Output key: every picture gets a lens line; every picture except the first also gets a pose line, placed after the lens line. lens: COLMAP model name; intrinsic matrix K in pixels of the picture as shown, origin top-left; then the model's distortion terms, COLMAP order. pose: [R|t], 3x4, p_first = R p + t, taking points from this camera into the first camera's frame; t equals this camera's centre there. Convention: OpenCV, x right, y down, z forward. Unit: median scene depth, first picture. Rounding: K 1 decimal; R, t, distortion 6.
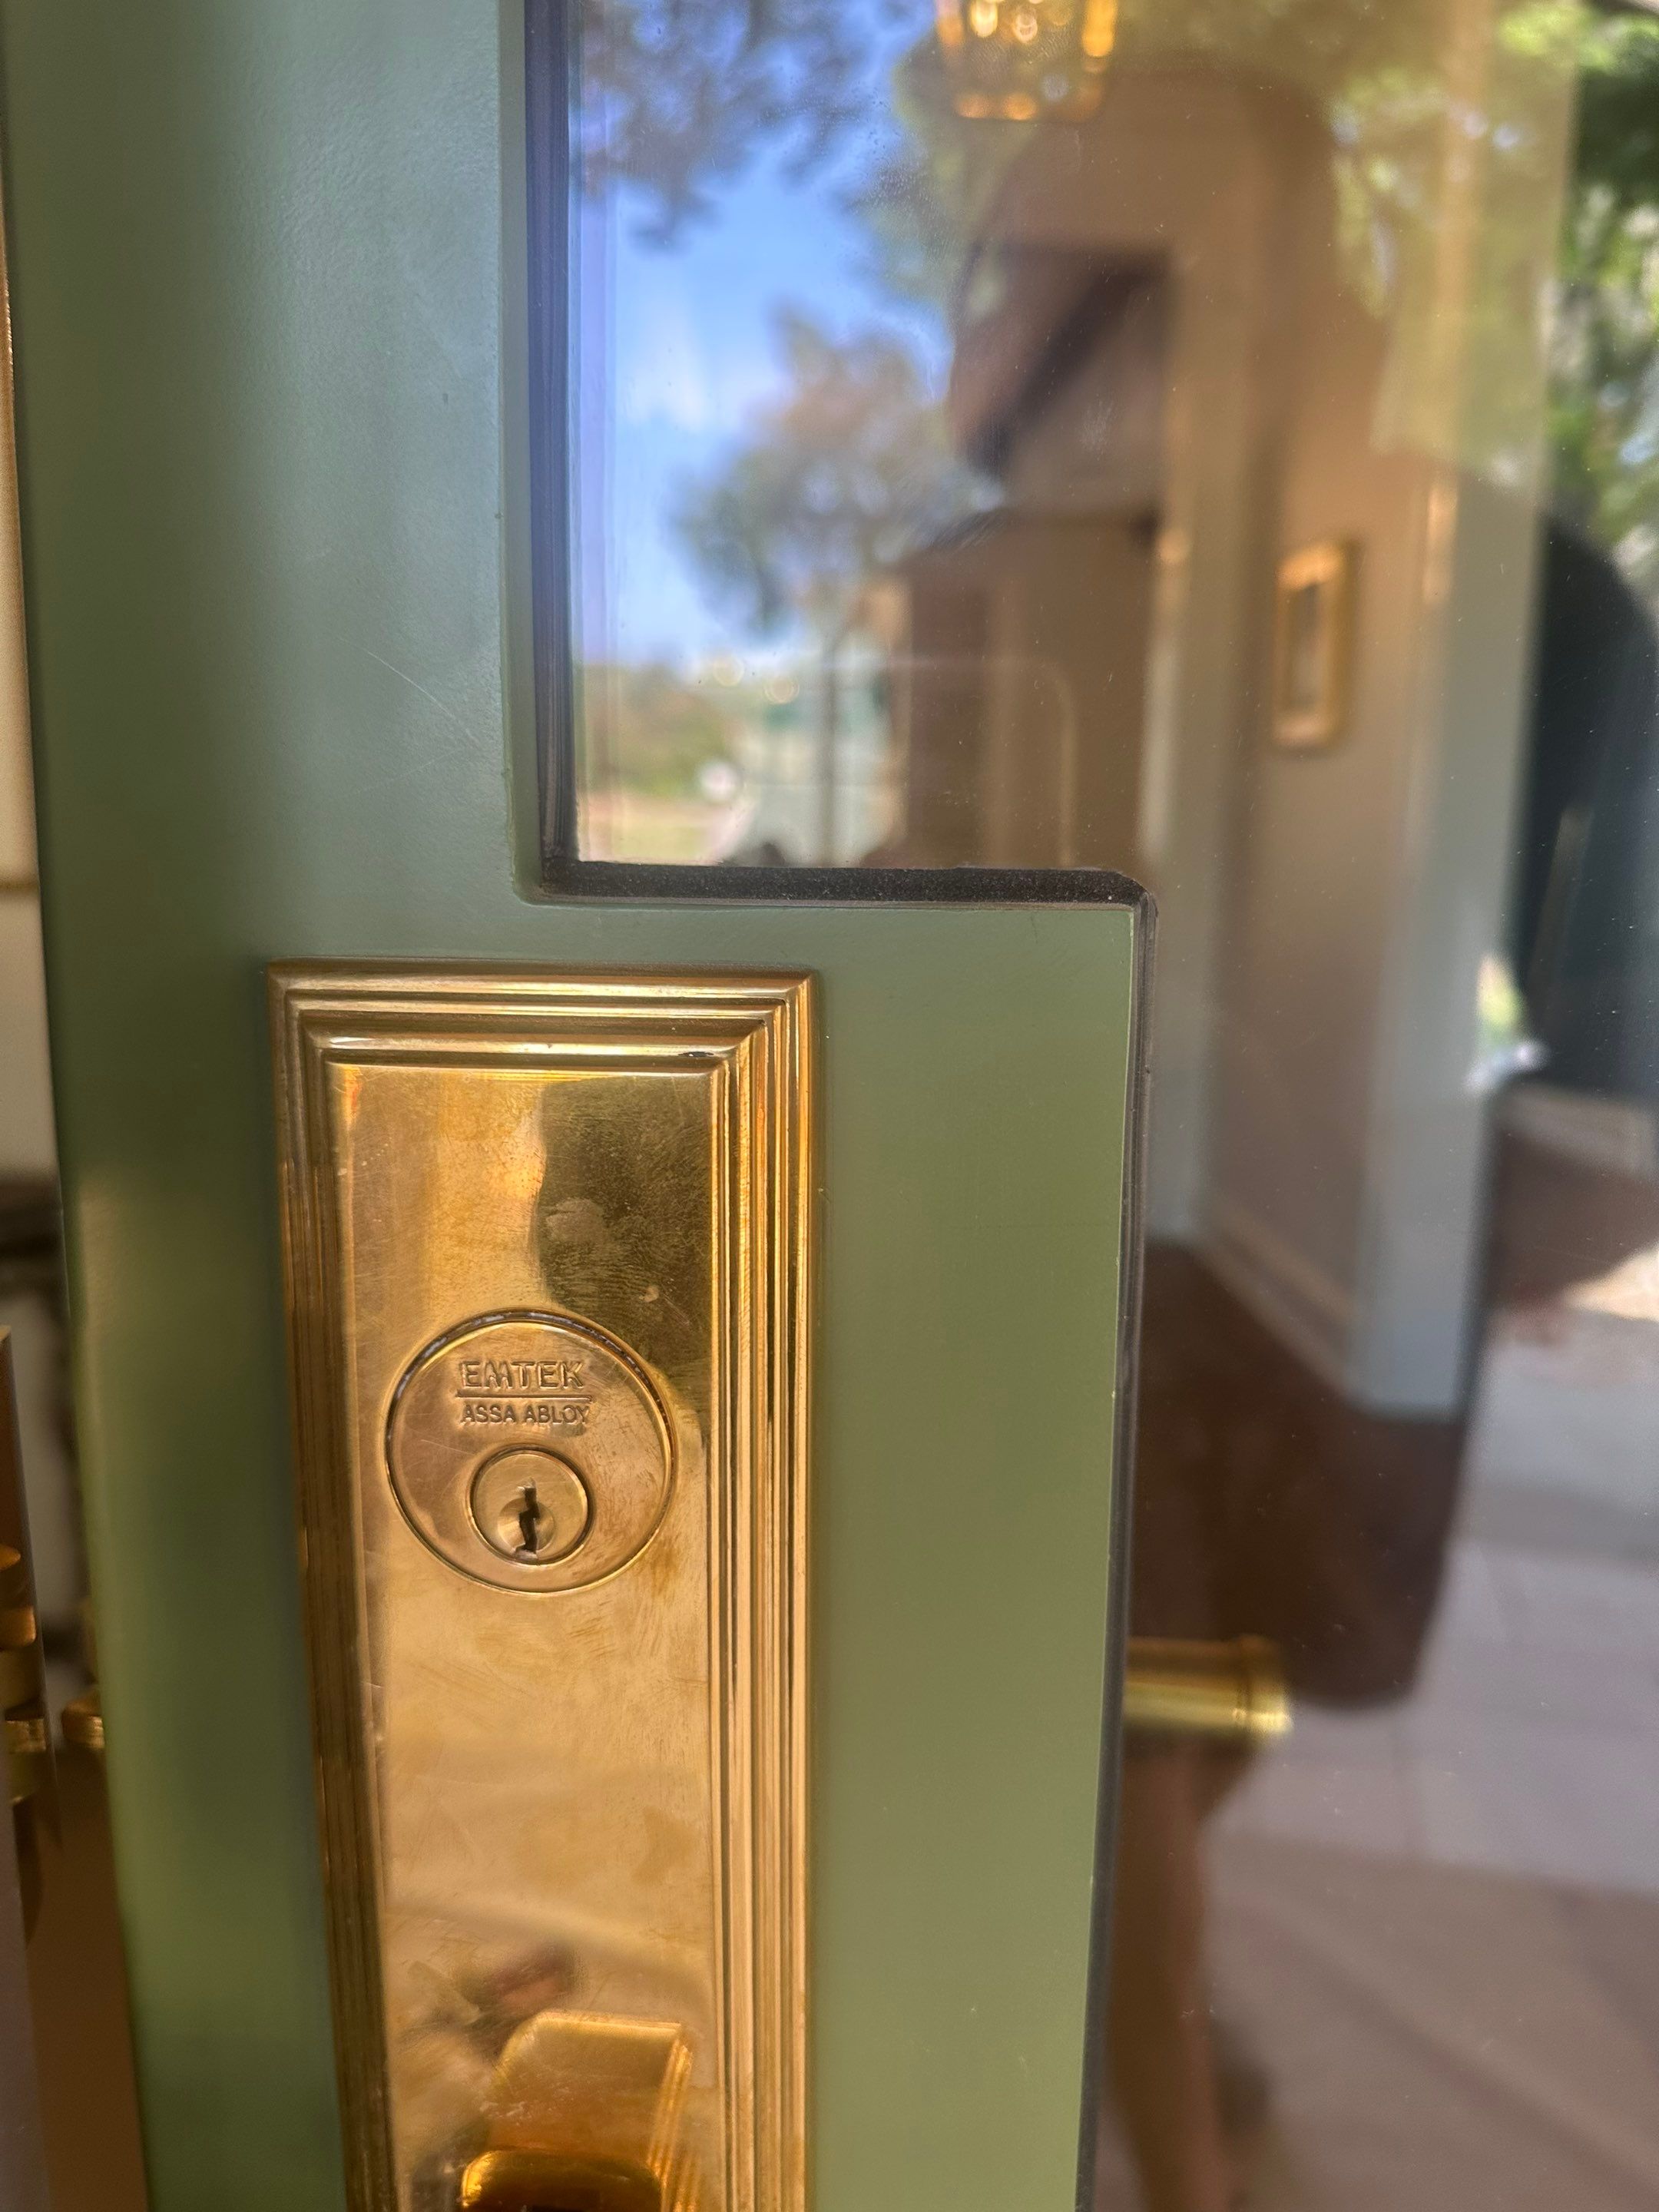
lens RADIAL K [[1598.7, 0, 831.1], [0, 1598.7, 1110.7], [0, 0, 1]] dist [-0.003160, -0.011312]
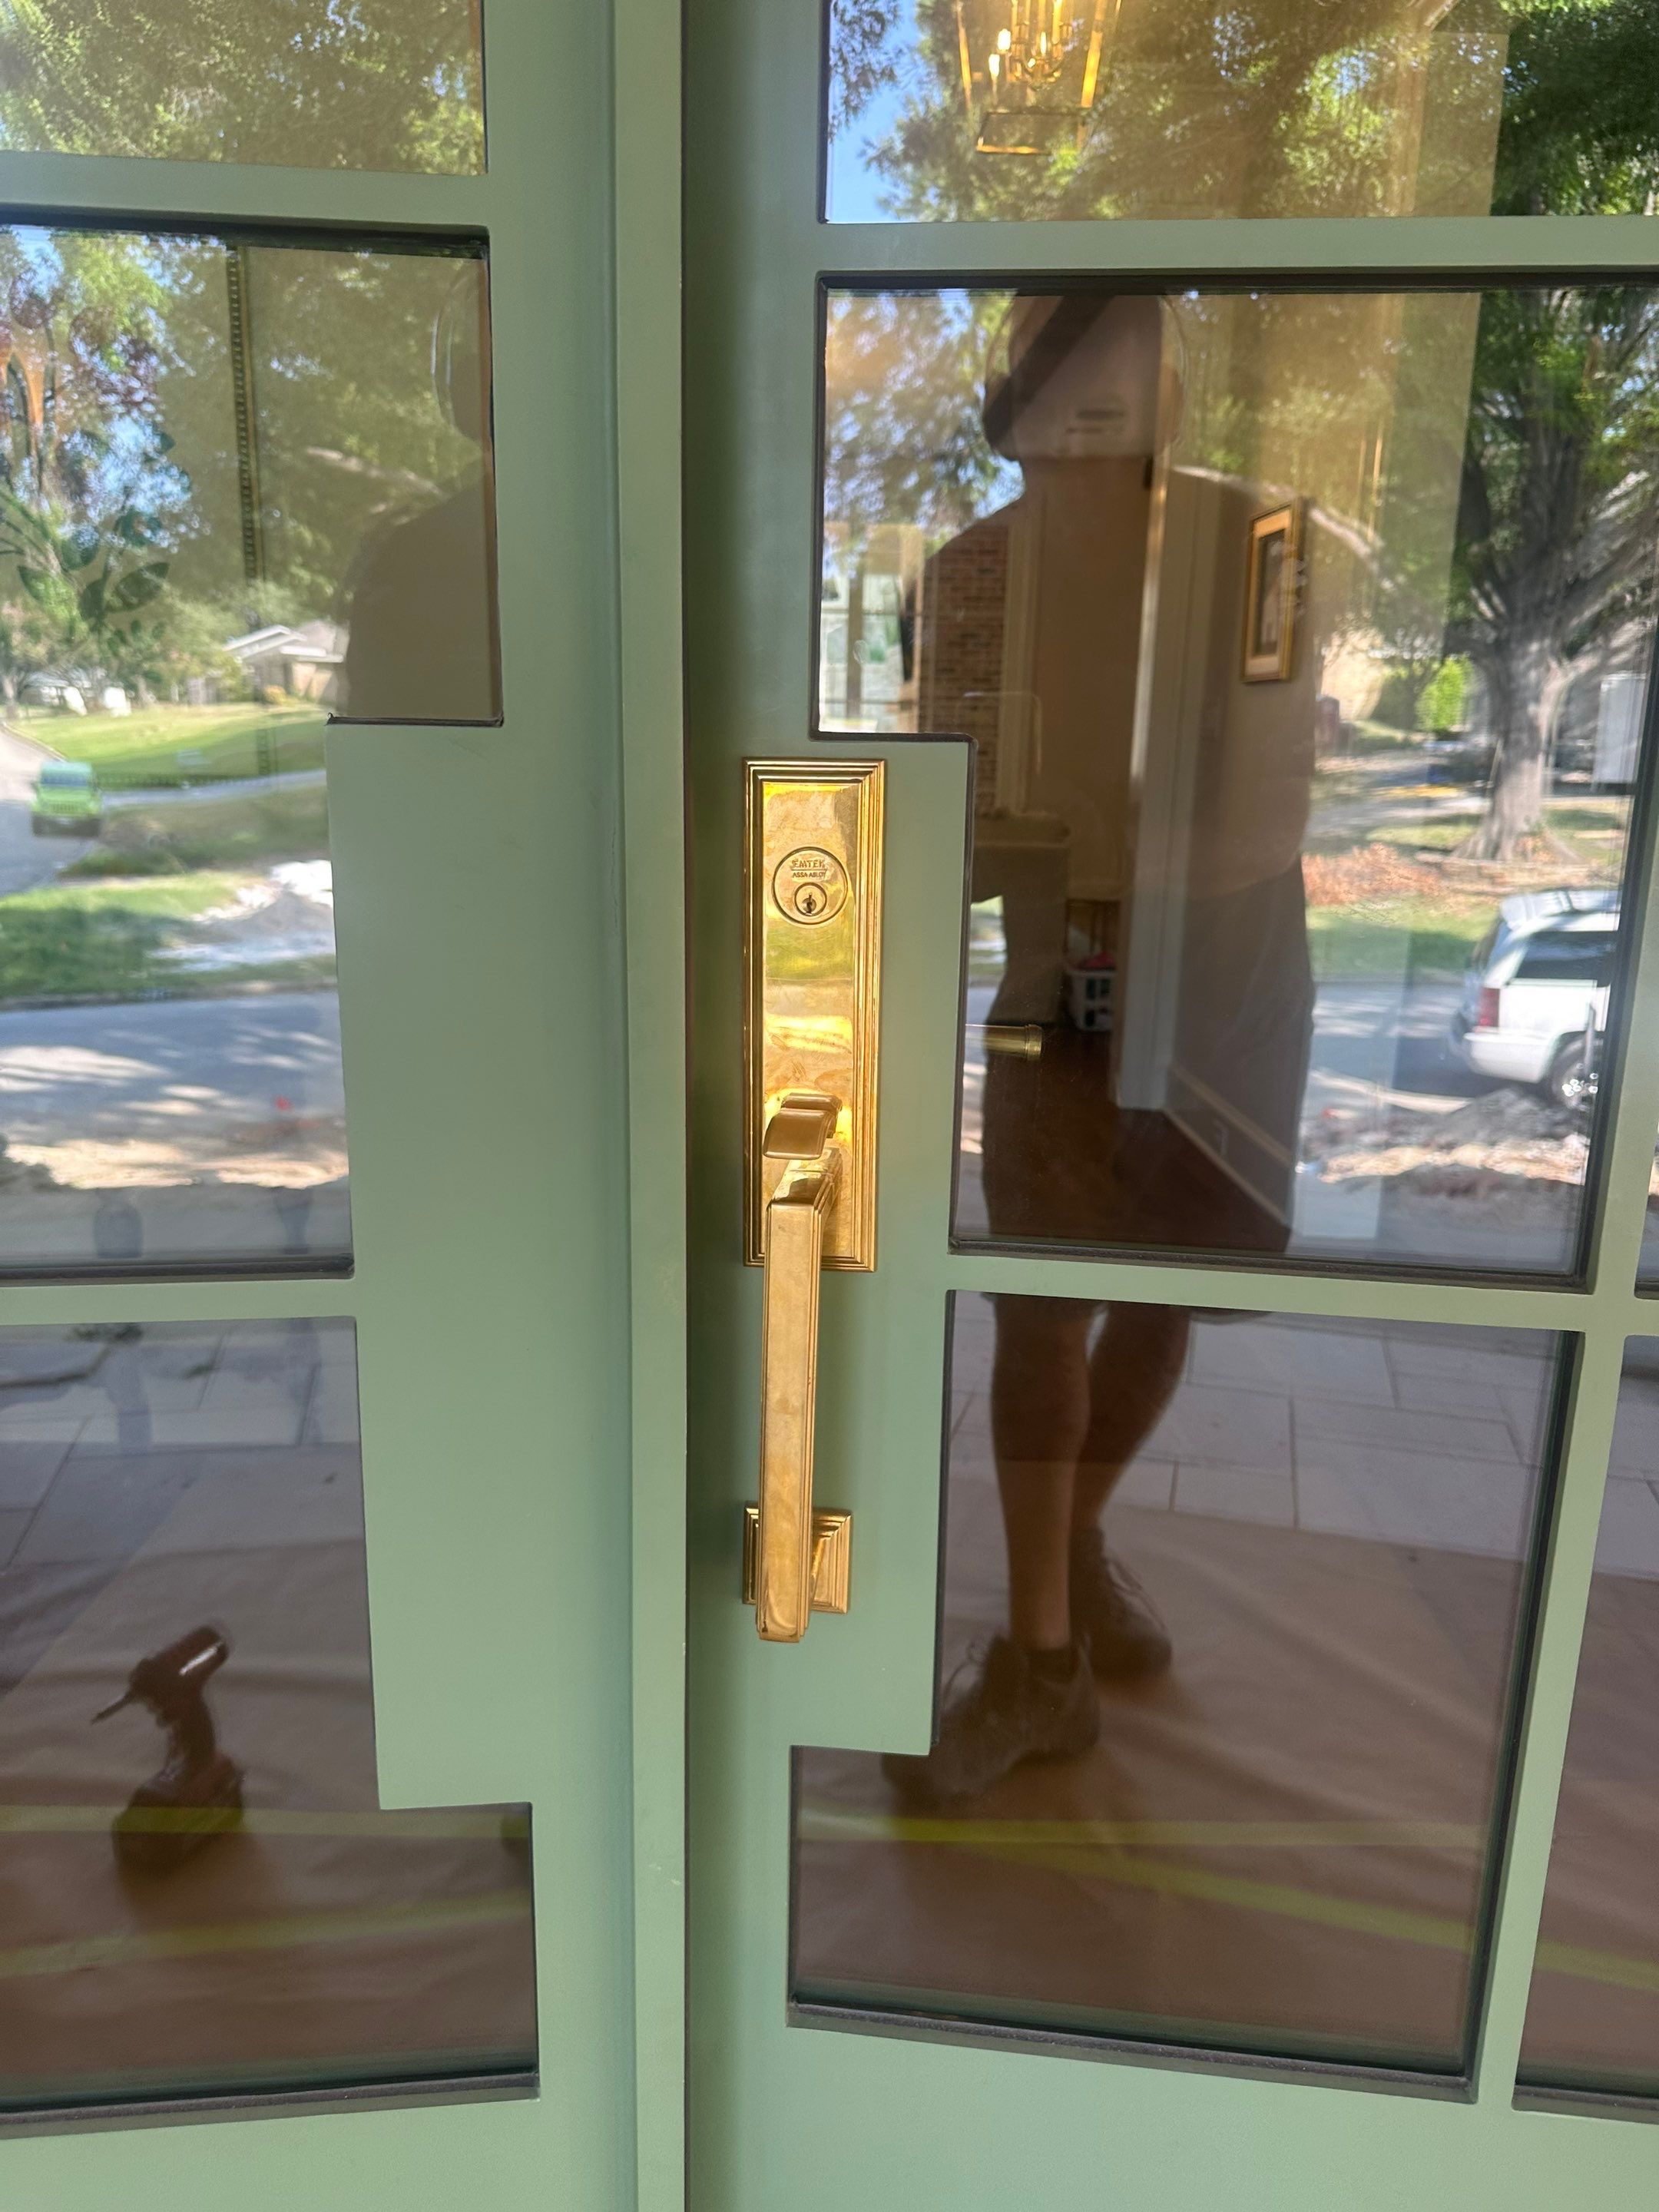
lens RADIAL K [[1598.7, 0, 831.1], [0, 1598.7, 1110.7], [0, 0, 1]] dist [-0.003160, -0.011312]
pose [[0.999857, 0.013586, -0.010108, -0.009778], [-0.013049, 0.998593, 0.051398, 0.061336], [0.010792, -0.051259, 0.998627, -0.318273]]
